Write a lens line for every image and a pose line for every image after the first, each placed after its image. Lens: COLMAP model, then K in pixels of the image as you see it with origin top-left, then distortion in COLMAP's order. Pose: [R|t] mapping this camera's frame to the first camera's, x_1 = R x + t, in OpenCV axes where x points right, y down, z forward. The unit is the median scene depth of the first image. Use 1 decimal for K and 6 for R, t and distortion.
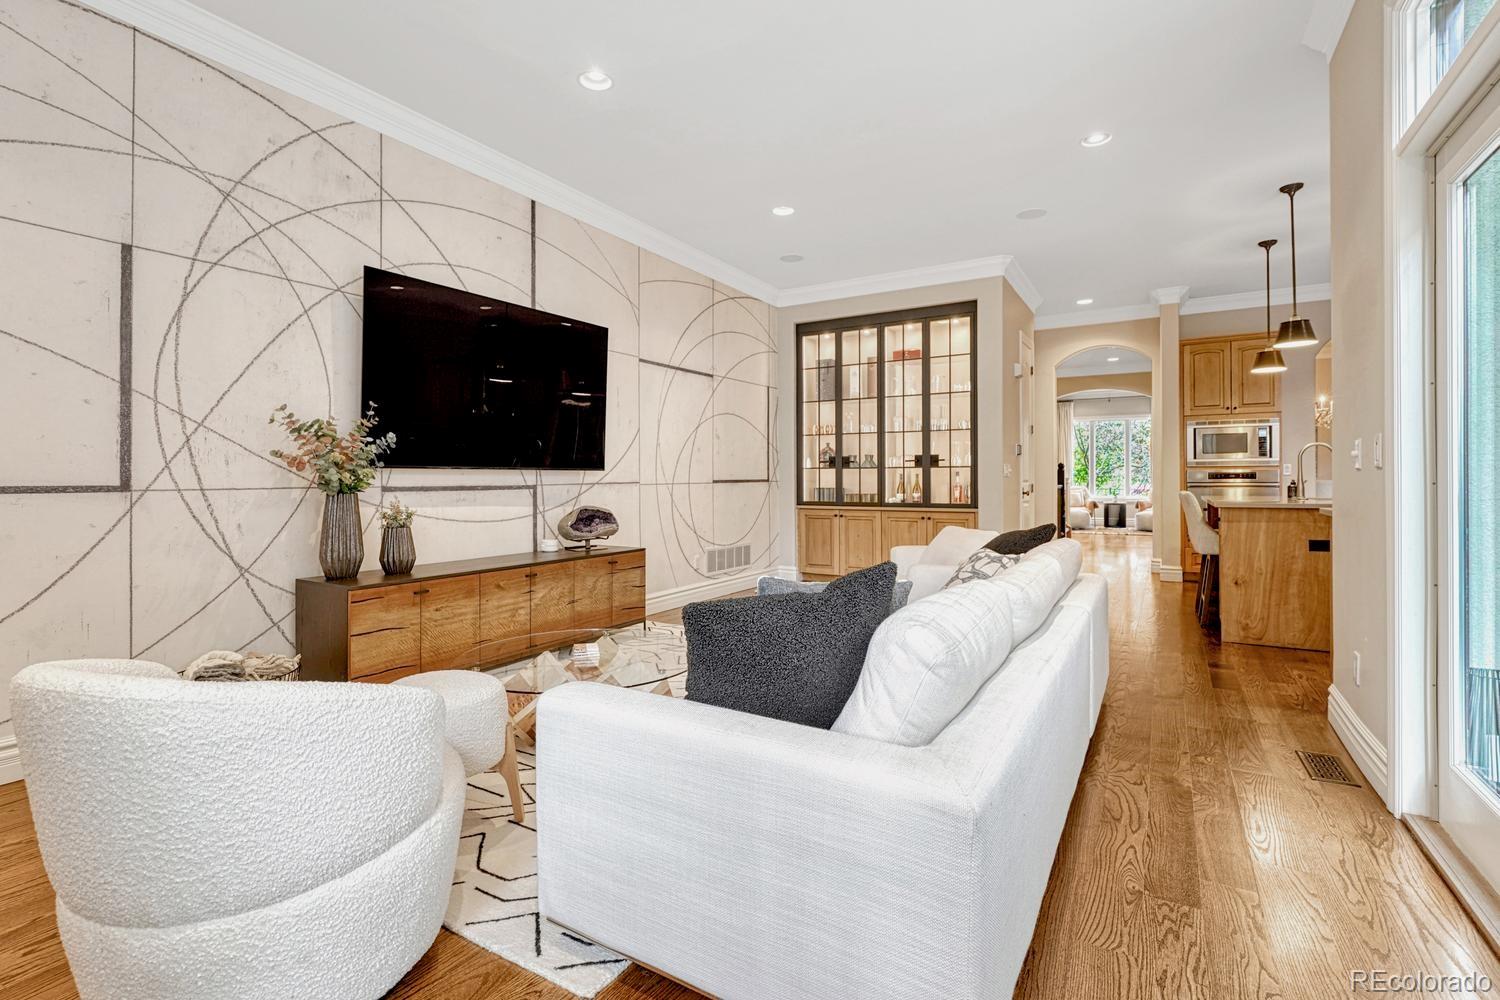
lens RADIAL K [[690.1, 0, 747.7], [0, 690.1, 477.8], [0, 0, 1]] dist [-0.001538, -0.000065]
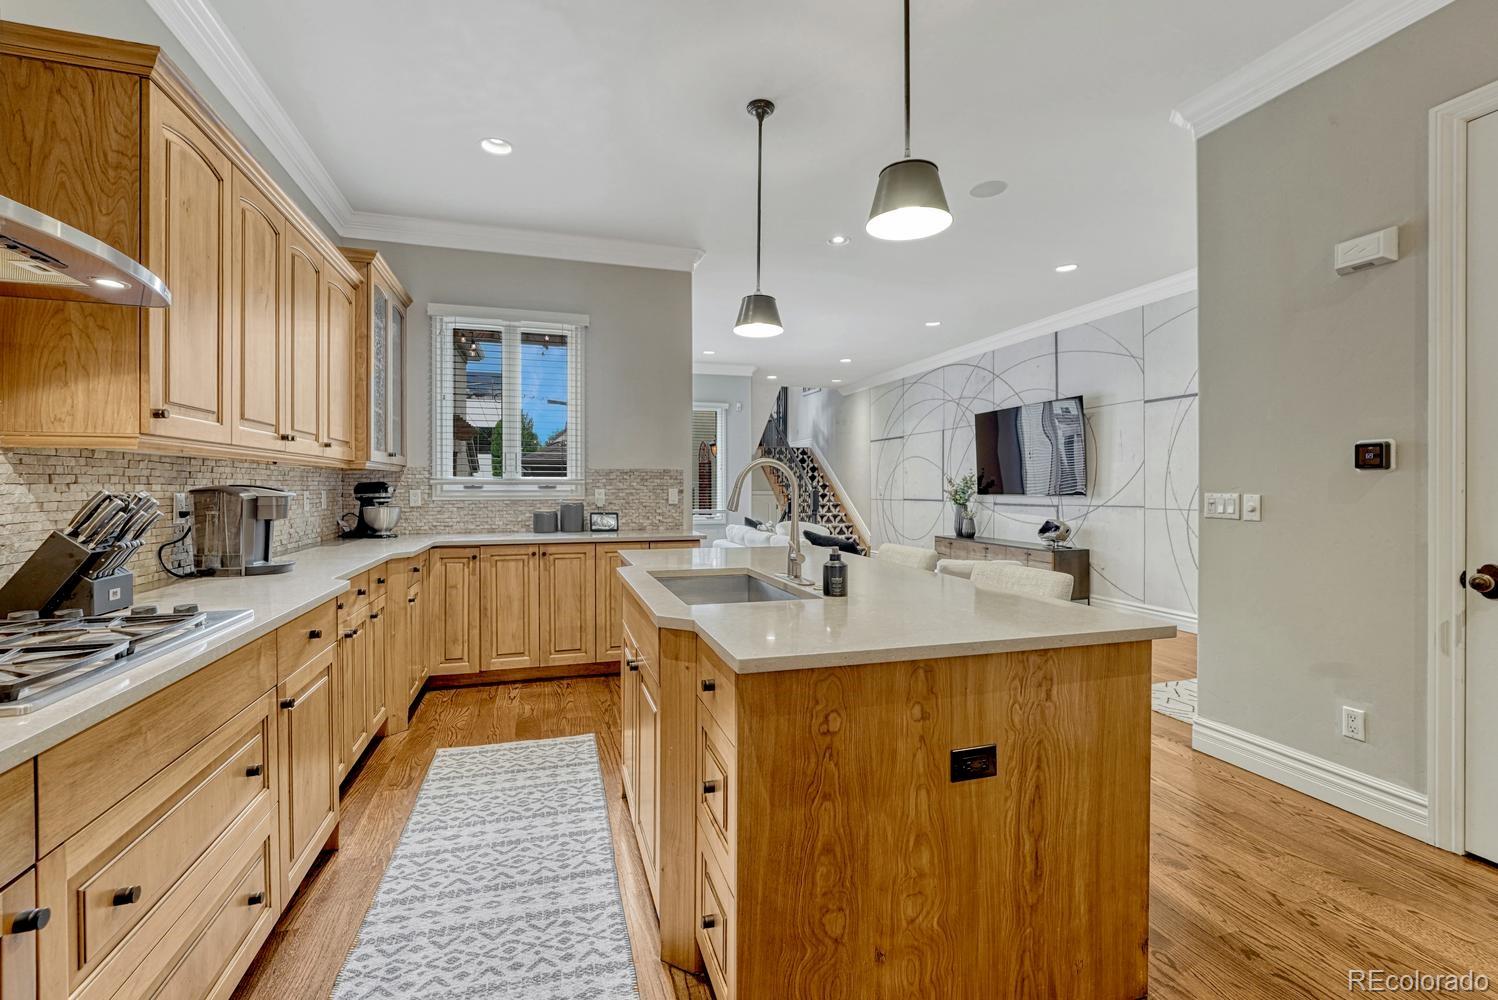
lens RADIAL K [[645.5, 0, 727.4], [0, 645.5, 490.5], [0, 0, 1]] dist [-0.009135, 0.000132]
pose [[-0.680345, 0.006978, -0.732859, 0.894609], [0.003729, 0.999975, 0.006060, -0.023832], [0.732882, 0.001390, -0.680354, 0.974077]]
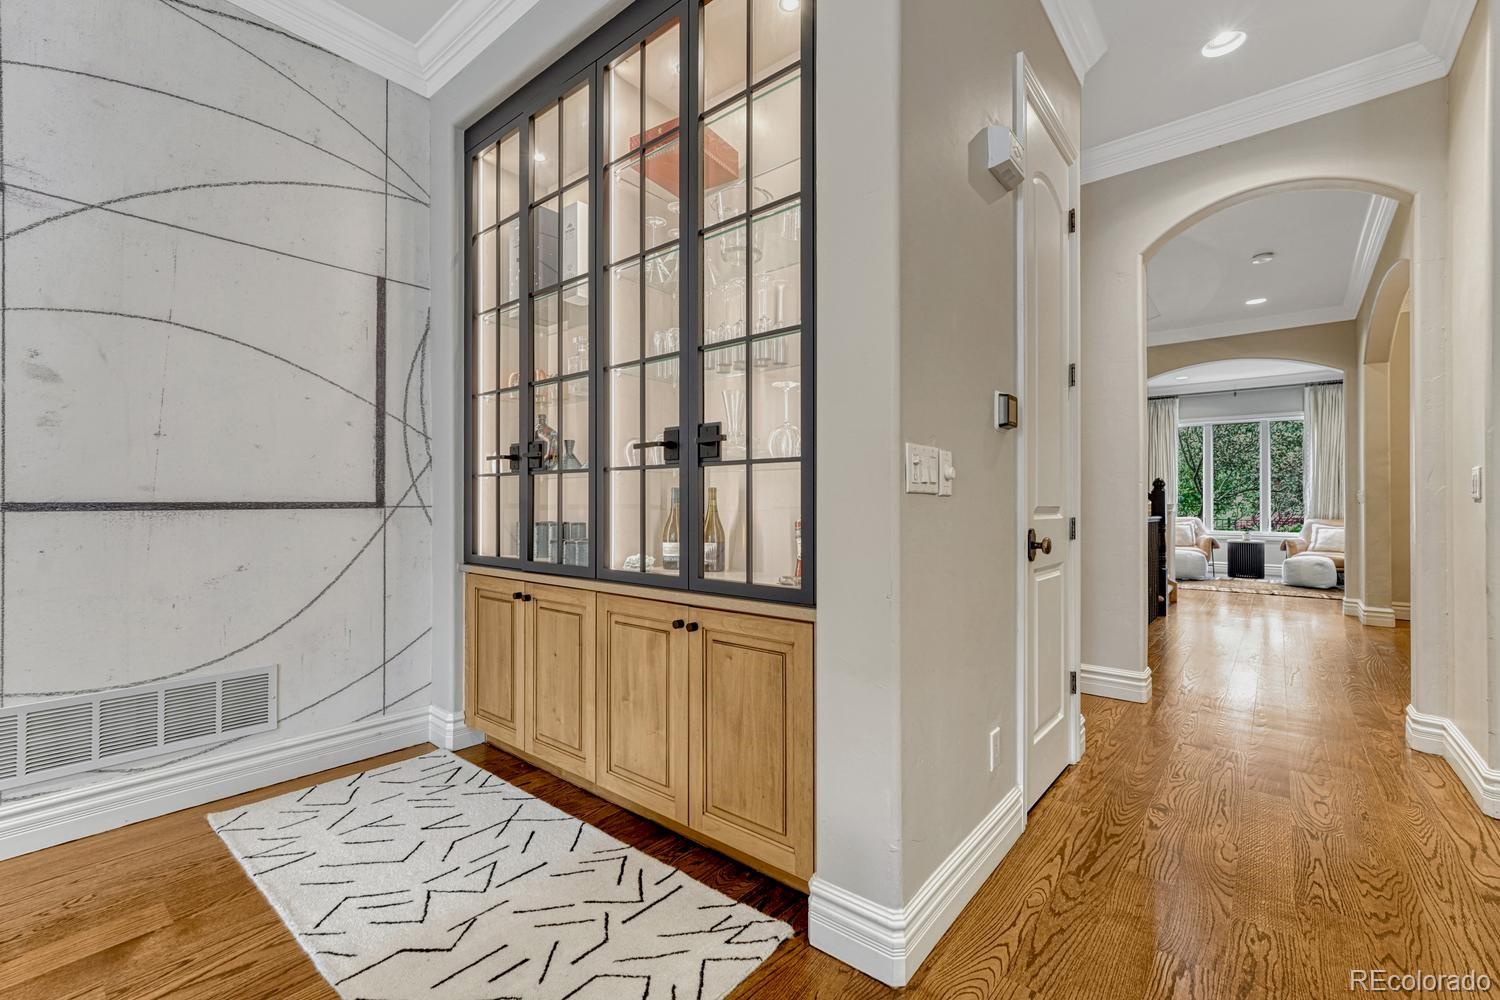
lens RADIAL K [[639.6, 0, 744.1], [0, 639.6, 501.3], [0, 0, 1]] dist [0.000852, 0.000150]
pose [[0.988294, 0.003932, -0.152511, 0.320489], [-0.004570, 0.999982, -0.003831, 0.002656], [0.152494, 0.004483, 0.988294, 0.693478]]
